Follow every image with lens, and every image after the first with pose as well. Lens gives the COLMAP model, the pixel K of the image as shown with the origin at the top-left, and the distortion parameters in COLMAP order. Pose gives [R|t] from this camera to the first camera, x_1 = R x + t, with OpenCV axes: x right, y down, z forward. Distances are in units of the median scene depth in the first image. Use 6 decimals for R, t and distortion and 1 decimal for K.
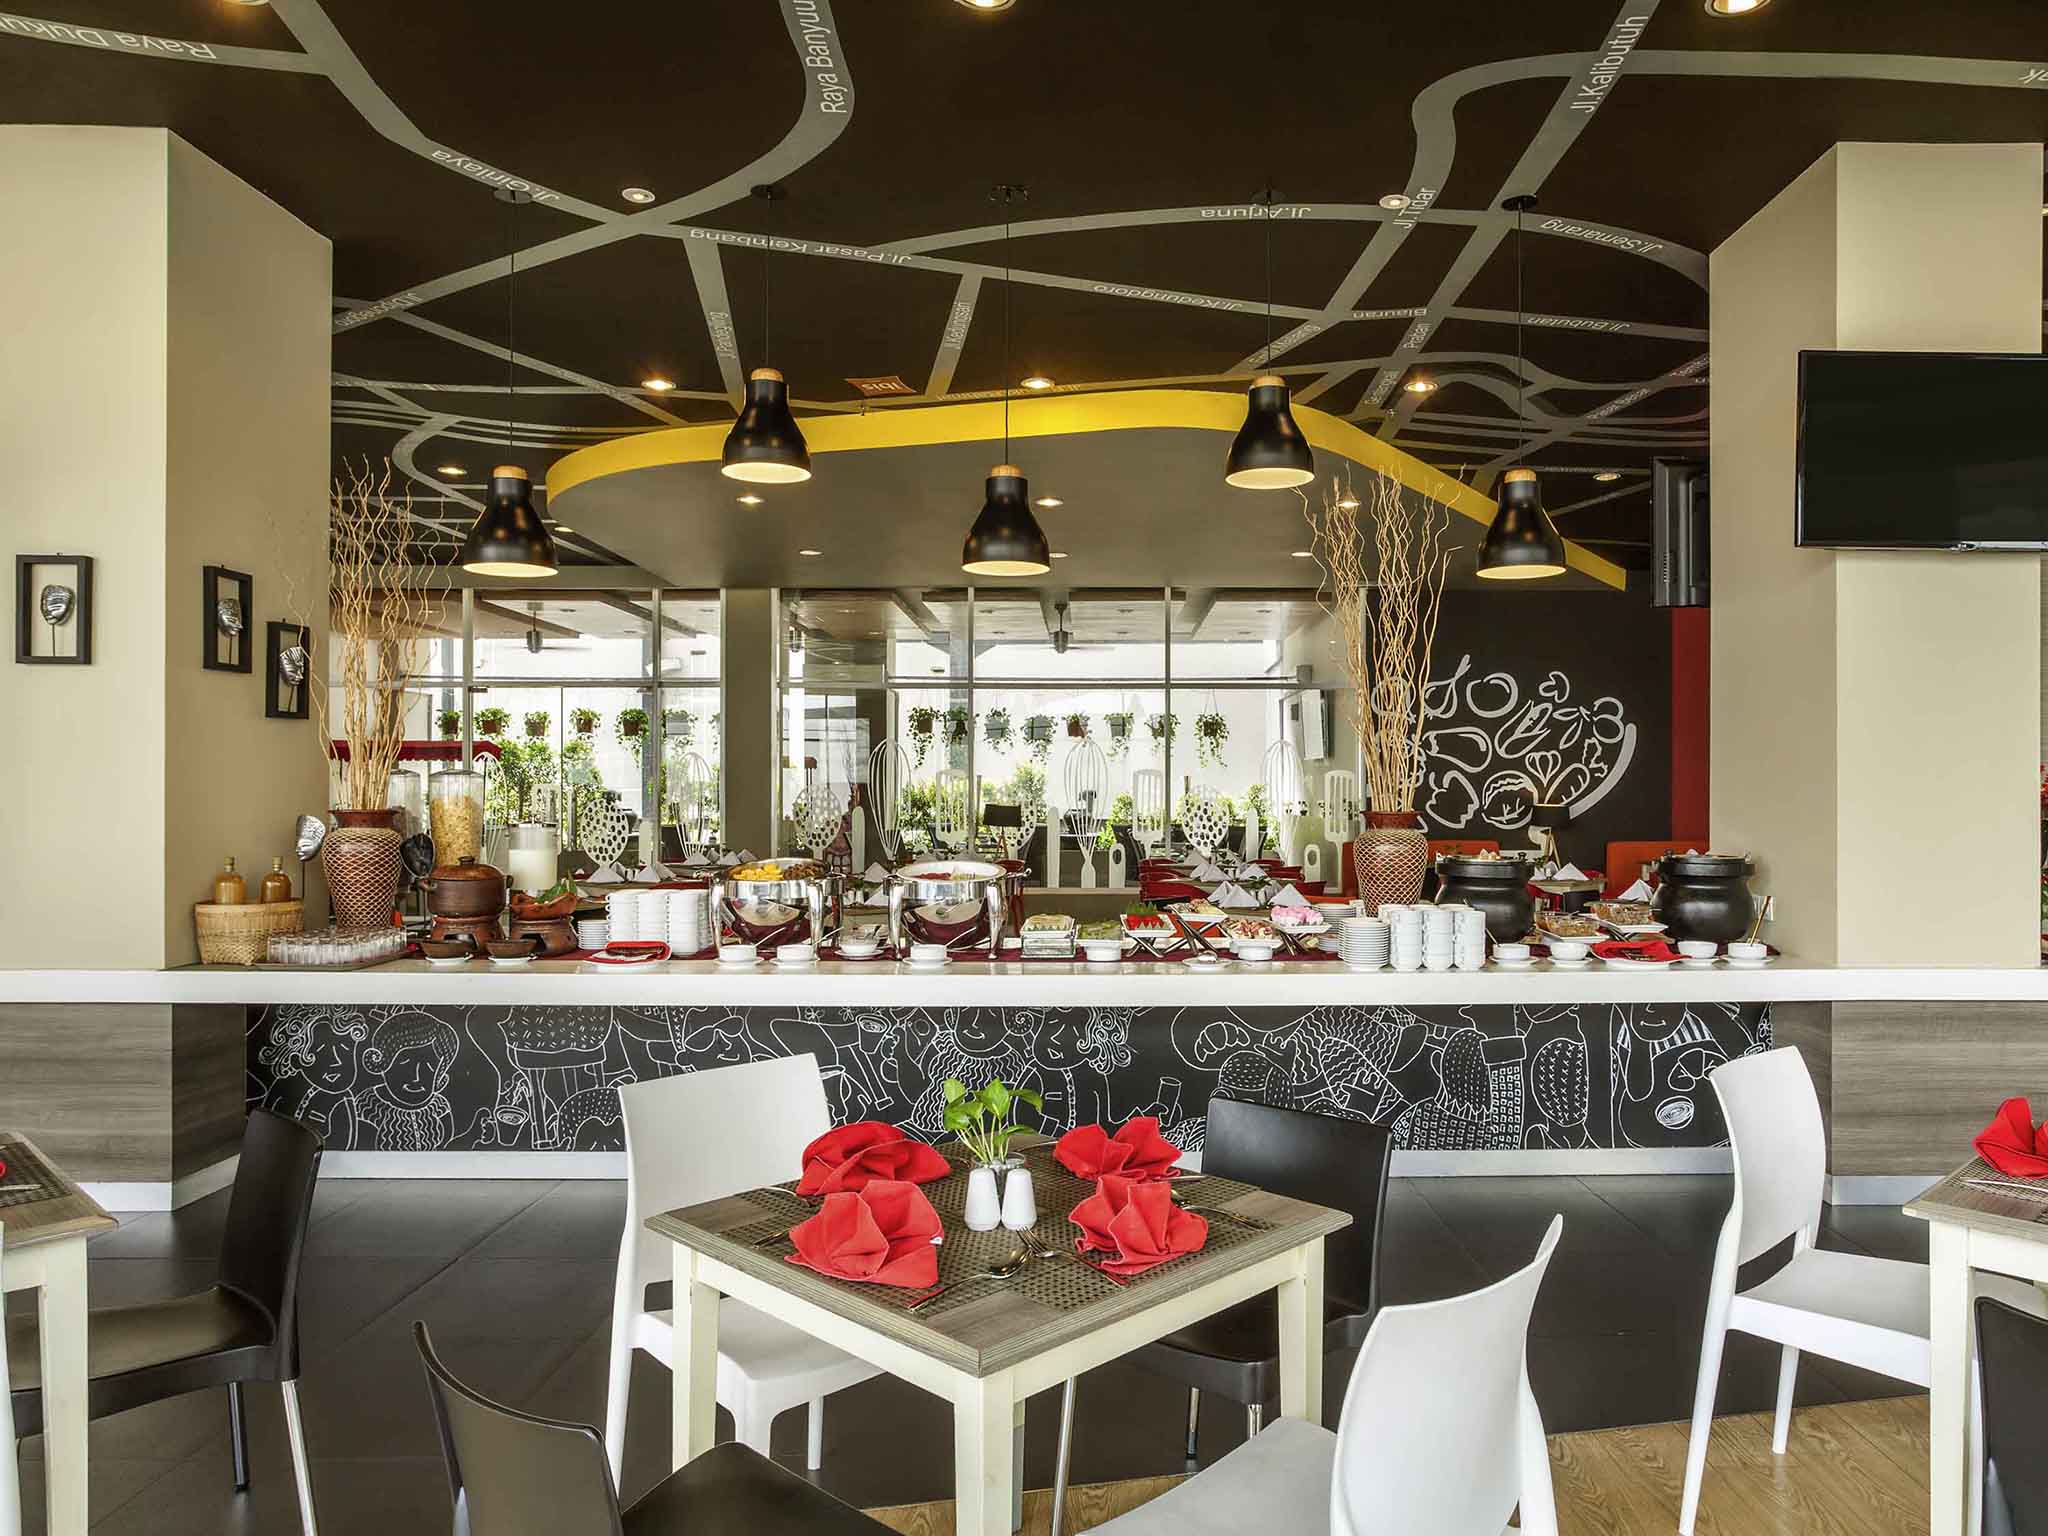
lens RADIAL K [[1302.3, 0, 1024.3], [0, 1302.3, 761.3], [0, 0, 1]] dist [-0.040762, 0.000207]
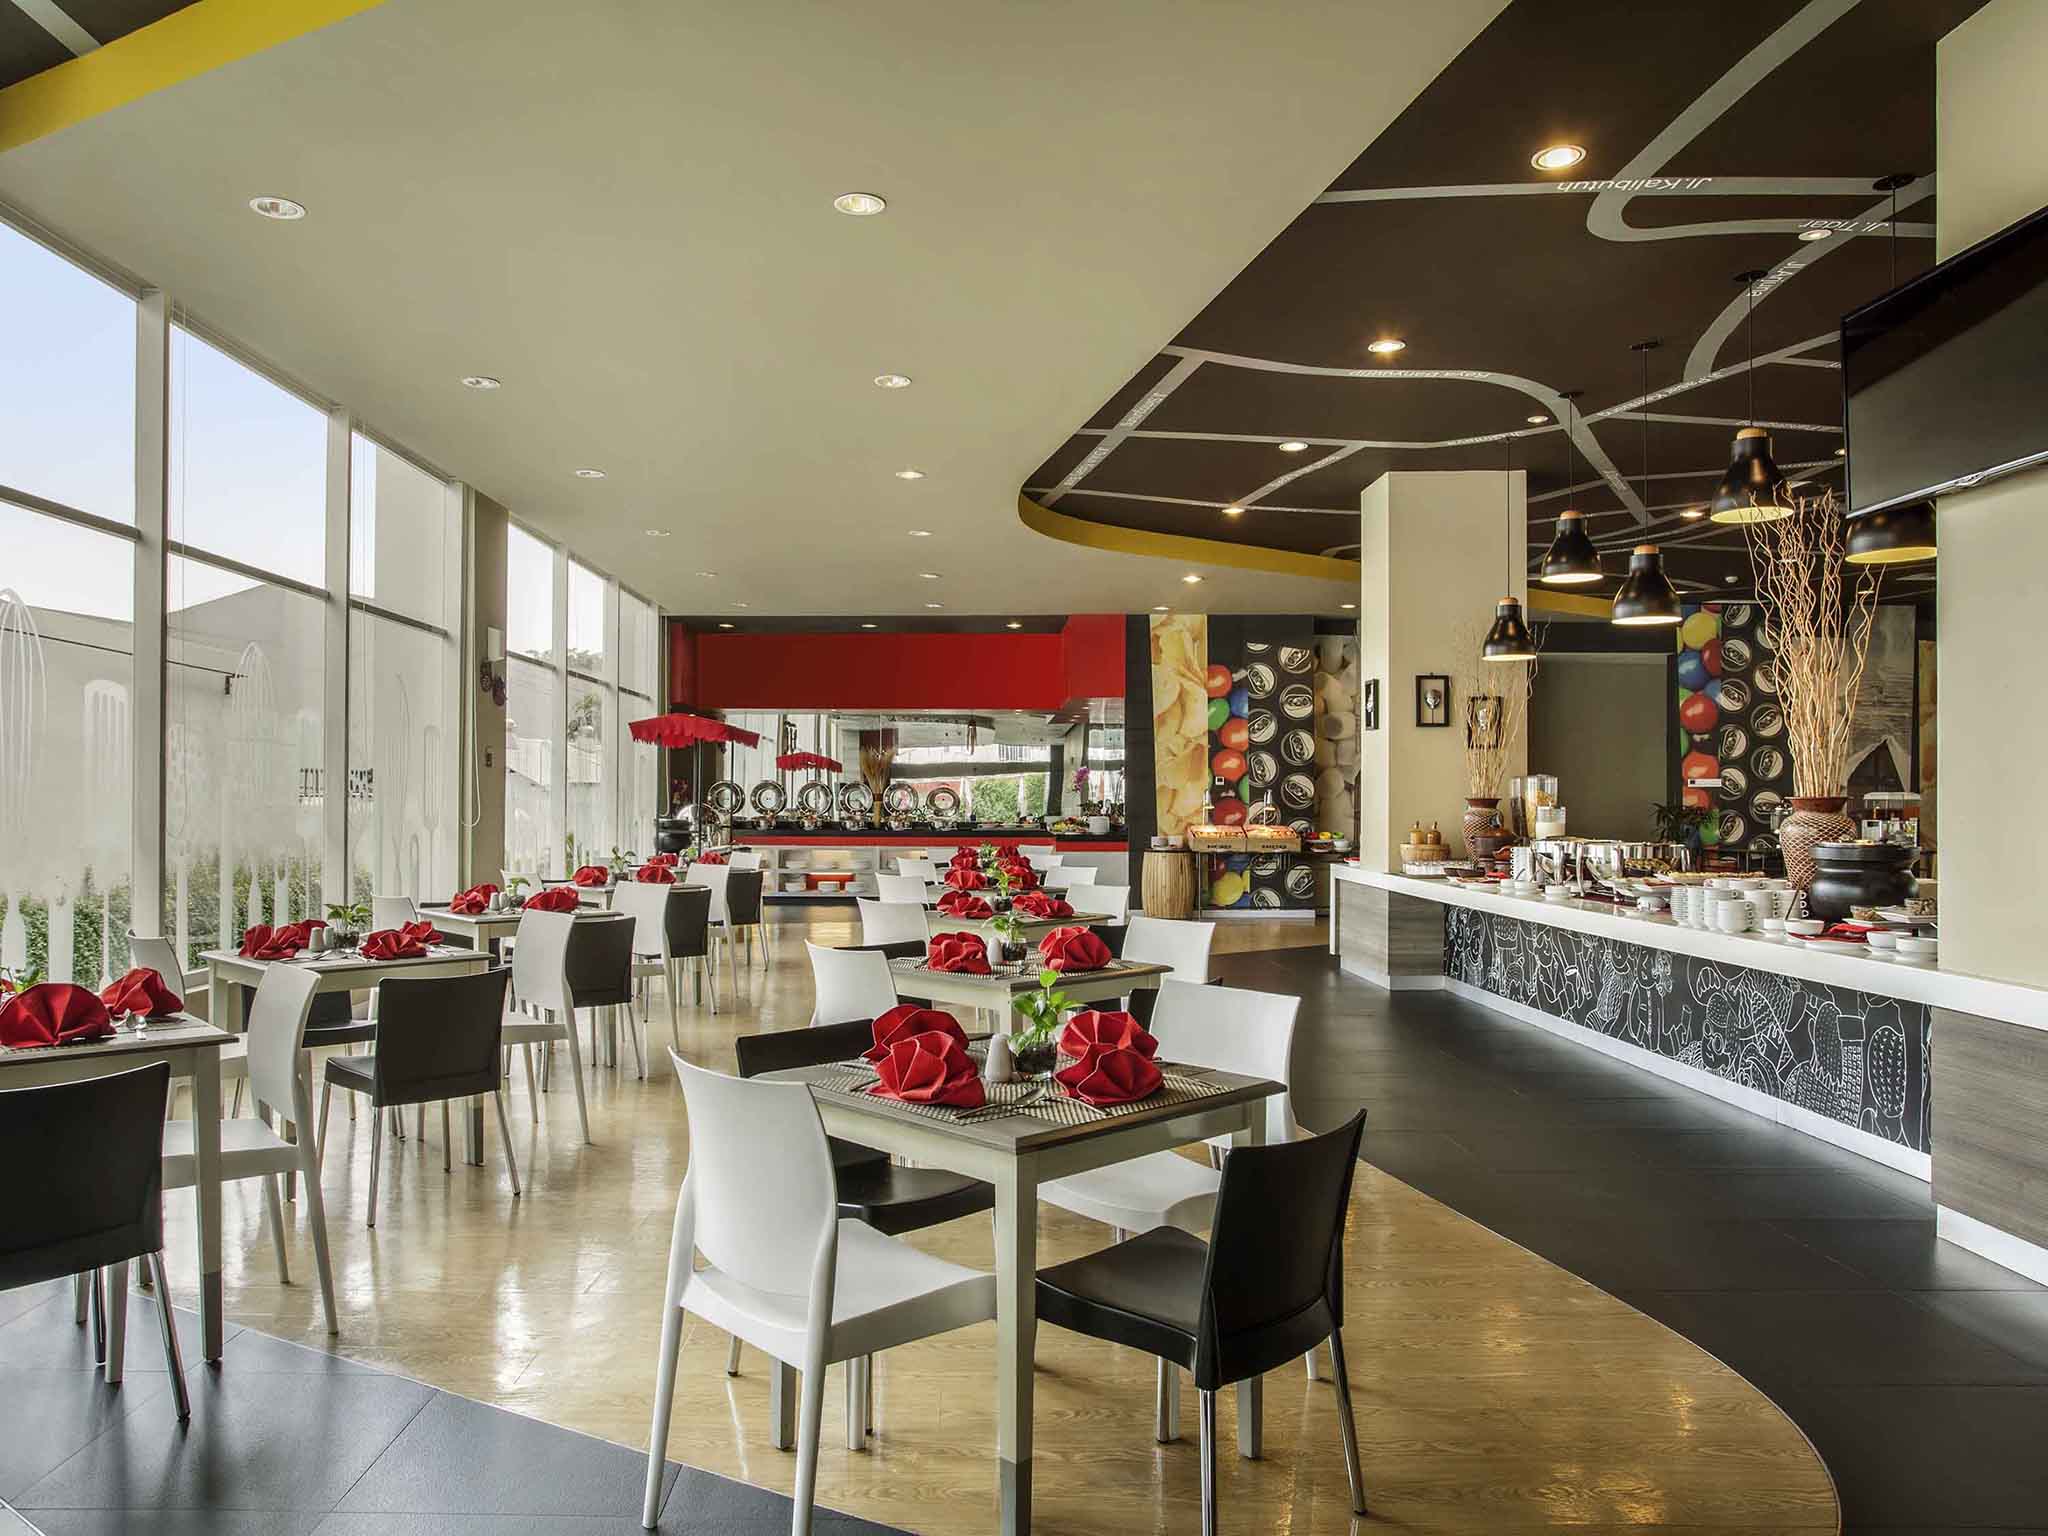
lens RADIAL K [[1267.9, 0, 1022.0], [0, 1267.9, 779.4], [0, 0, 1]] dist [-0.002436, -0.000718]
pose [[0.052036, -0.015506, -0.998525, 1.336023], [0.009807, 0.999839, -0.015015, 0.032601], [0.998597, -0.009011, 0.052180, 0.283748]]
